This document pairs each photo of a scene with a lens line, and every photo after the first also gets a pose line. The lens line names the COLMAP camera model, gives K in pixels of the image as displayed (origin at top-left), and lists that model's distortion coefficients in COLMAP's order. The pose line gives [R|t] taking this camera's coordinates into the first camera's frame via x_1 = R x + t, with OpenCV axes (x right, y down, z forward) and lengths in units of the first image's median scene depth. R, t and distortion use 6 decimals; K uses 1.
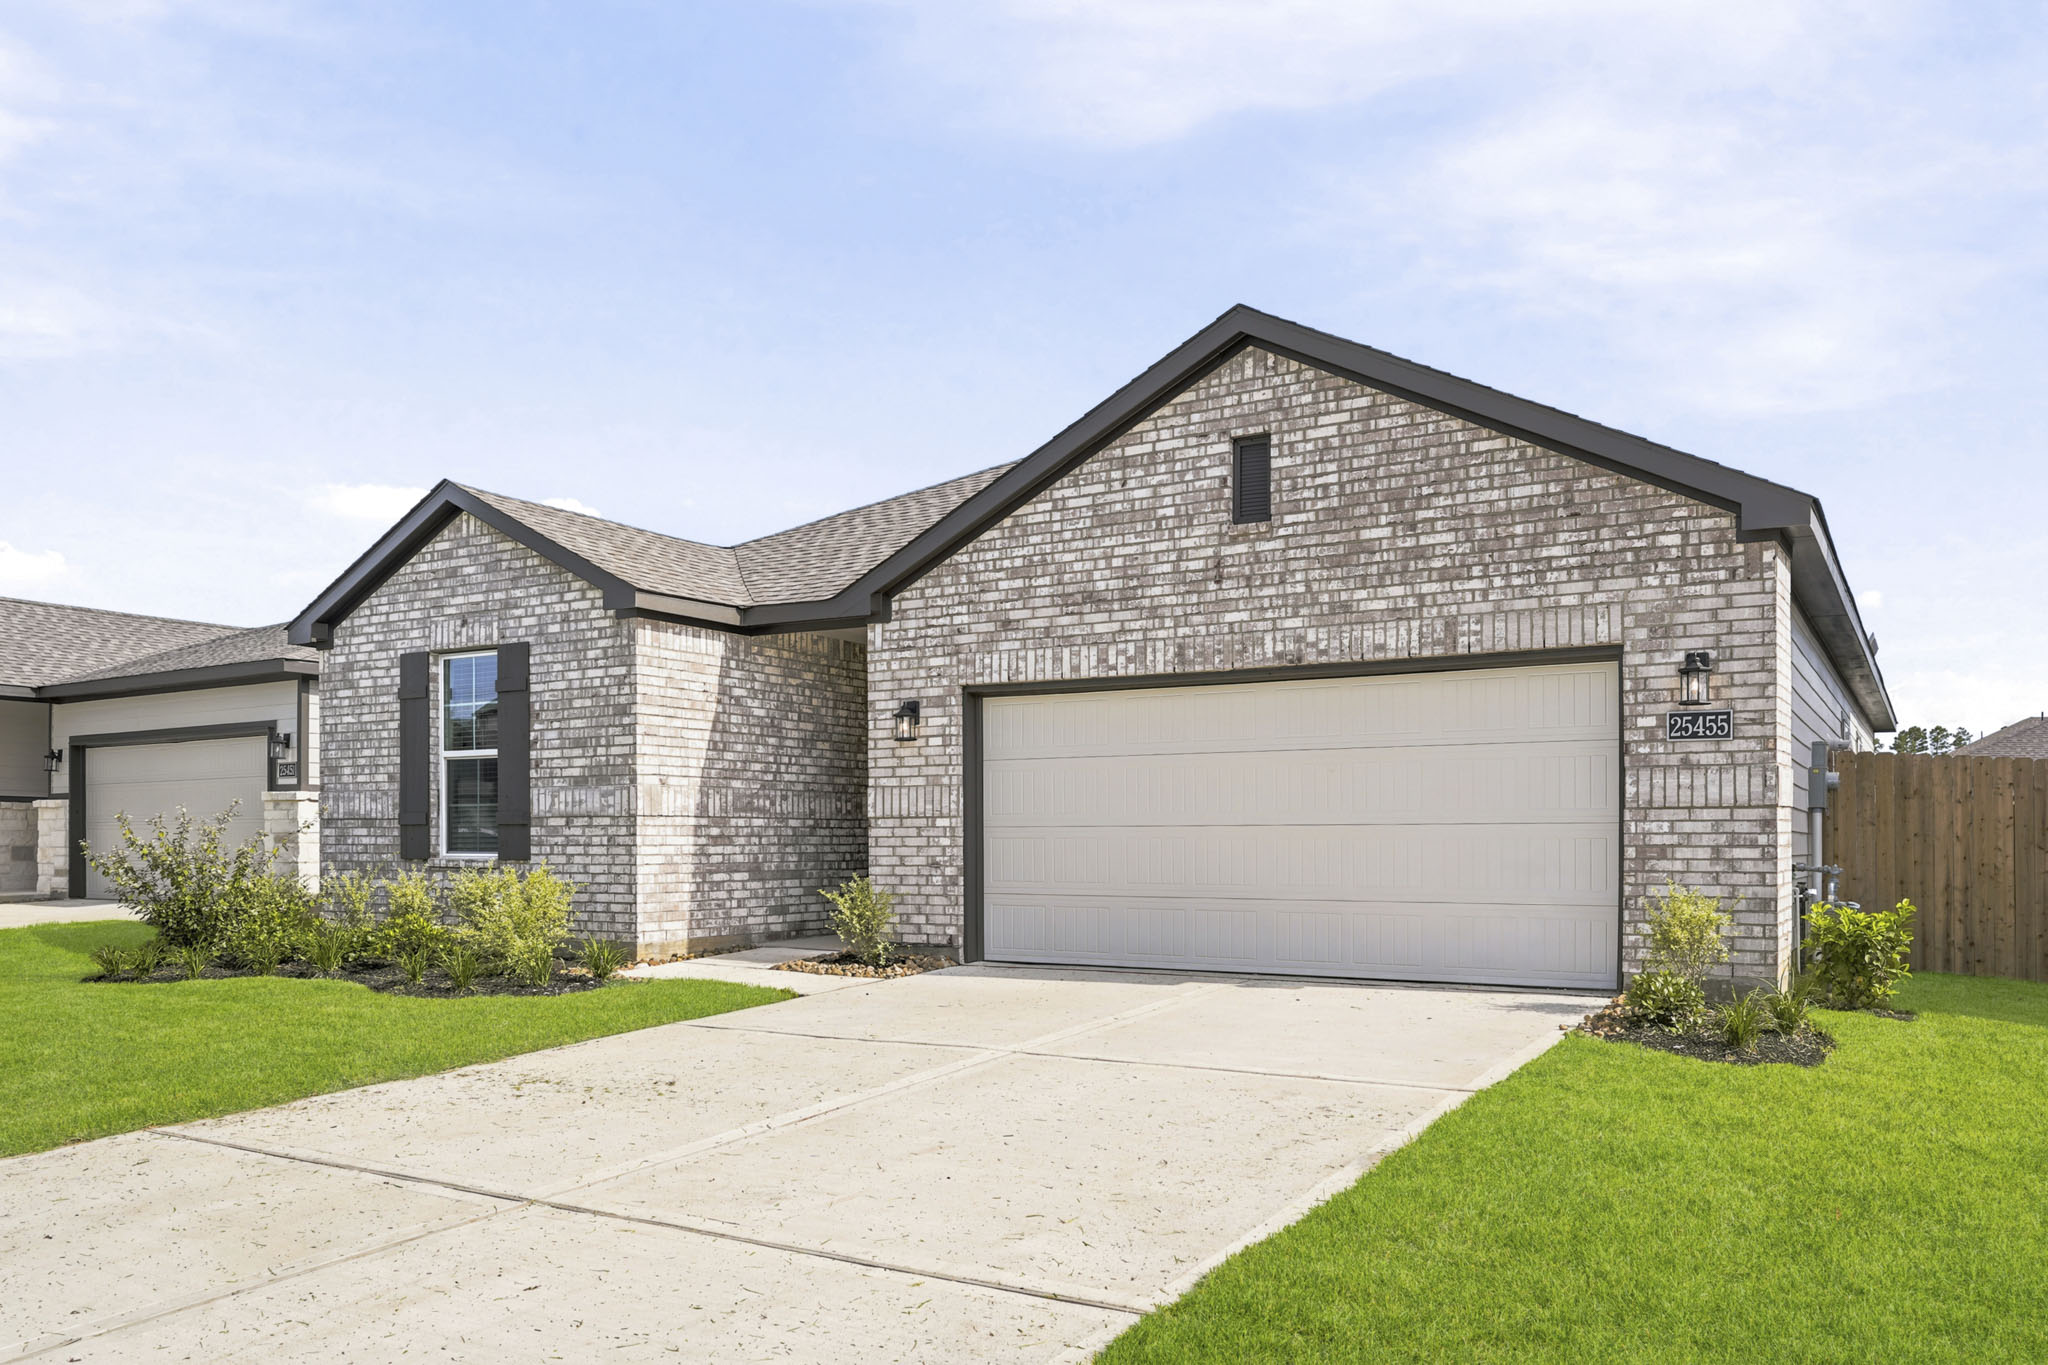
lens RADIAL K [[1309.9, 0, 1024.5], [0, 1309.9, 657.9], [0, 0, 1]] dist [-0.009574, -0.000818]
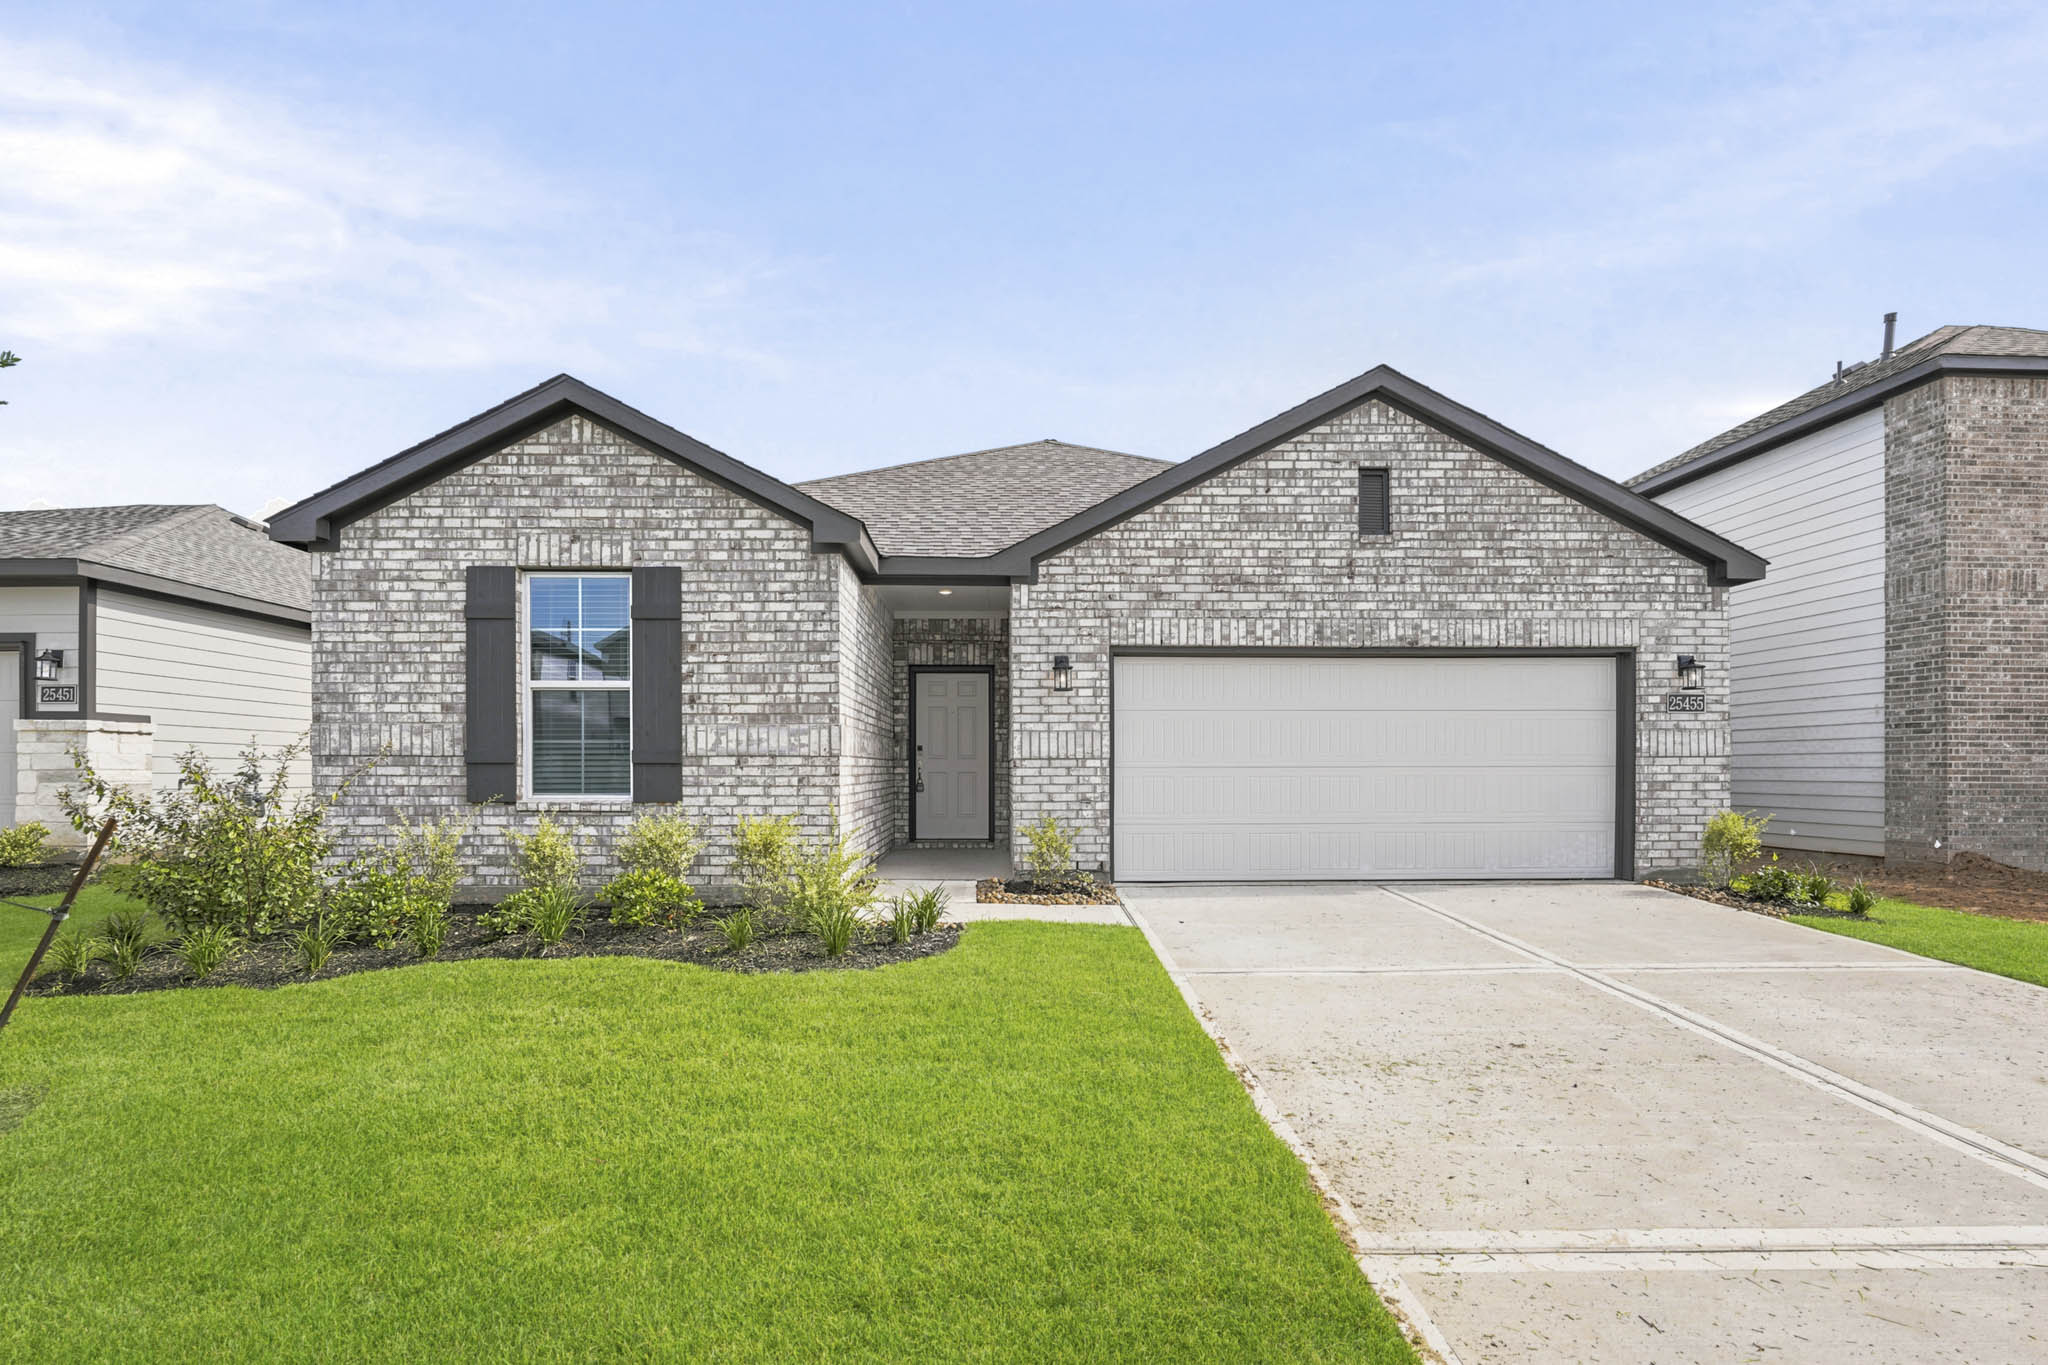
lens RADIAL K [[906.2, 0, 1021.1], [0, 906.2, 668.0], [0, 0, 1]] dist [-0.021493, 0.010306]
pose [[0.874429, 0.054262, 0.482110, -0.501237], [-0.066106, 0.997784, 0.007599, 0.040442], [-0.480629, -0.038515, 0.876078, 0.339761]]
